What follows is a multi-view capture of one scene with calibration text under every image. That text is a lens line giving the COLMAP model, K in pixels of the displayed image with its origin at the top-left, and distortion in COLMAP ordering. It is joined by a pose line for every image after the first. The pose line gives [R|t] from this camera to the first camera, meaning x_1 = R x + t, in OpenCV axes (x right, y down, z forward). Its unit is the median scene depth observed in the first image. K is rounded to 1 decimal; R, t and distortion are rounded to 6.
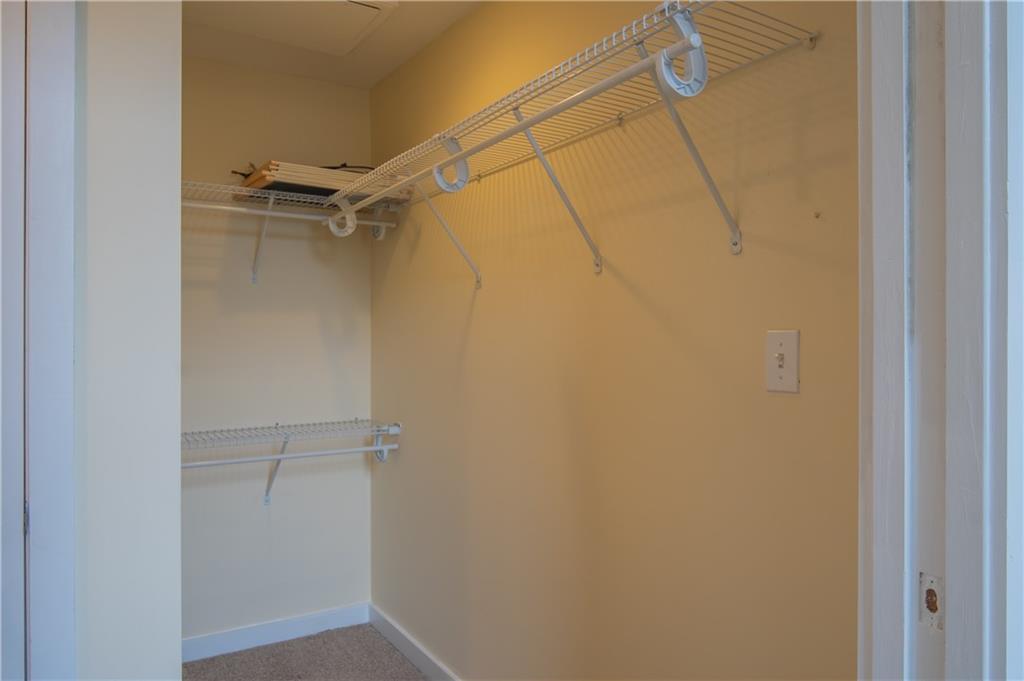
lens RADIAL K [[691.2, 0, 509.5], [0, 691.2, 334.5], [0, 0, 1]] dist [-0.005119, -0.005764]
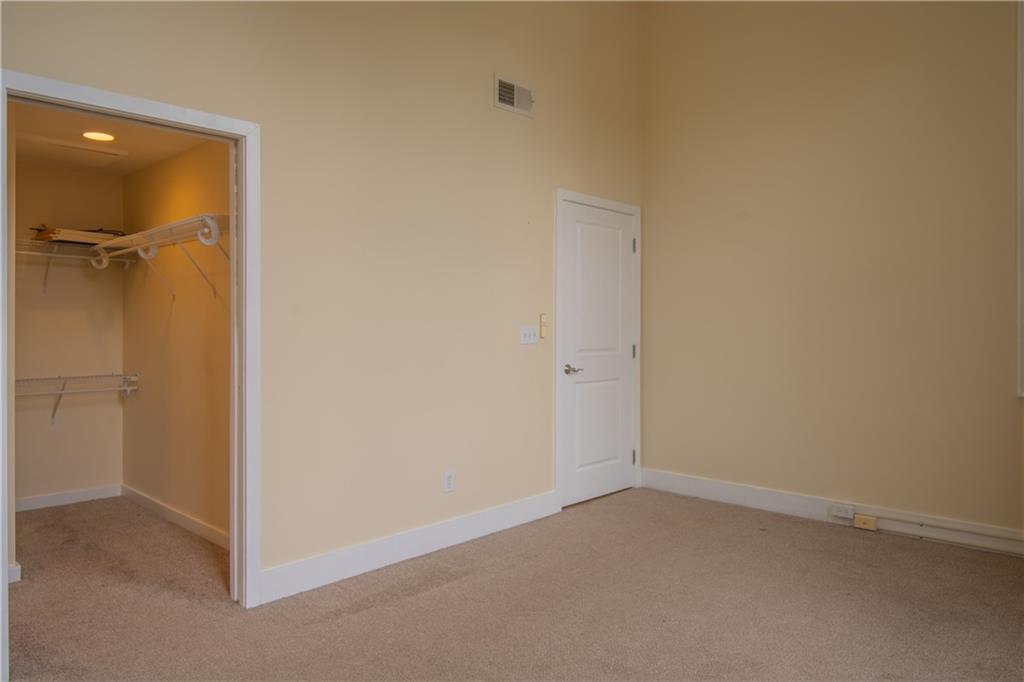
lens RADIAL K [[691.2, 0, 509.5], [0, 691.2, 335.0], [0, 0, 1]] dist [-0.005119, -0.005764]
pose [[0.969327, 0.005423, 0.245716, 0.326066], [-0.009030, 0.999867, 0.013555, -0.004027], [-0.245610, -0.015358, 0.969247, -0.931377]]
